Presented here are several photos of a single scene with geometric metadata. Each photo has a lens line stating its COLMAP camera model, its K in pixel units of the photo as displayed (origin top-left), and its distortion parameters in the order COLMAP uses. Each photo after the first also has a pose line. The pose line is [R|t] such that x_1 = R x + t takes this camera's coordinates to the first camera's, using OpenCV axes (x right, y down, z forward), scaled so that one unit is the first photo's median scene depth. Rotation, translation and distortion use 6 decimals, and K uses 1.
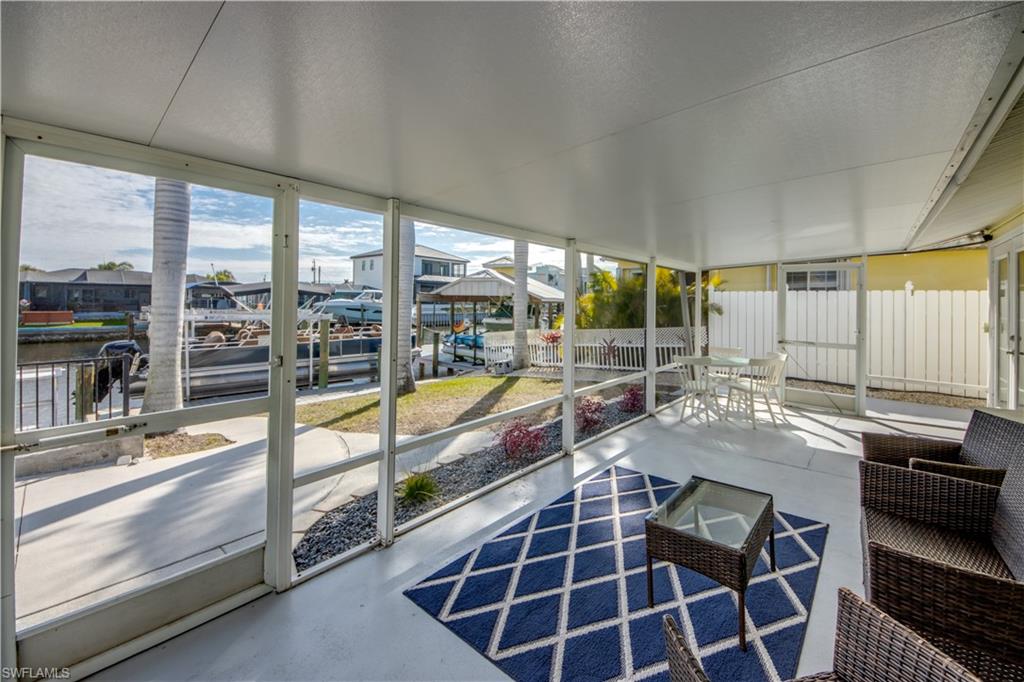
lens RADIAL K [[400.9, 0, 506.3], [0, 400.9, 309.7], [0, 0, 1]] dist [-0.000469, -0.000100]
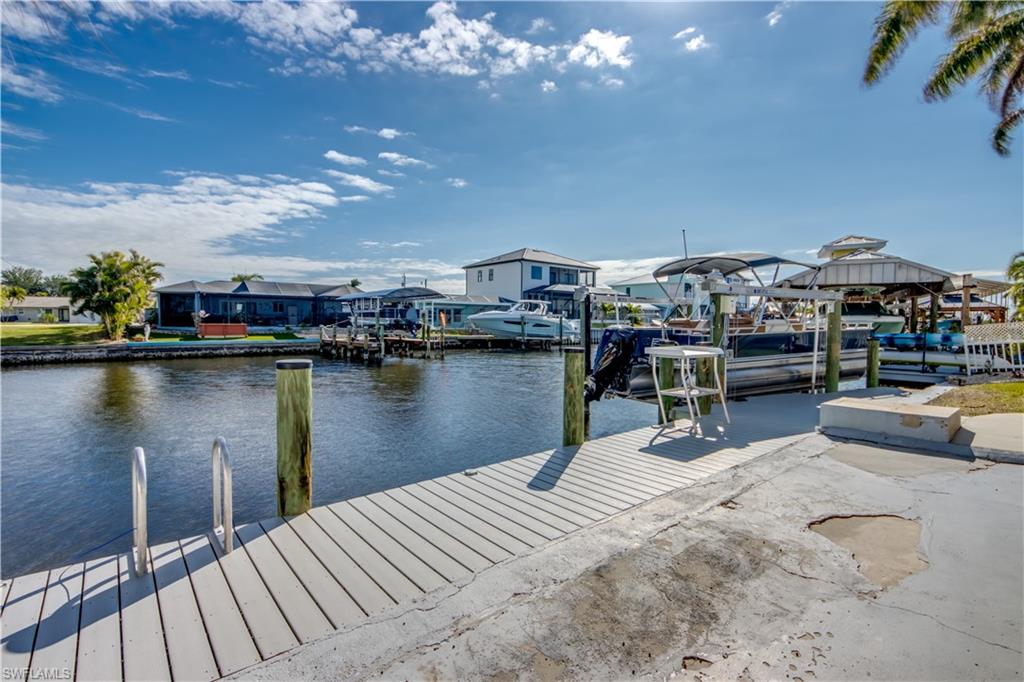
lens RADIAL K [[476.5, 0, 512.7], [0, 476.5, 340.2], [0, 0, 1]] dist [0.004027, 0.000145]
pose [[0.985581, -0.001799, -0.169197, -0.251668], [0.004885, 0.999829, 0.017822, 0.022536], [0.169136, -0.018391, 0.985421, 0.004884]]
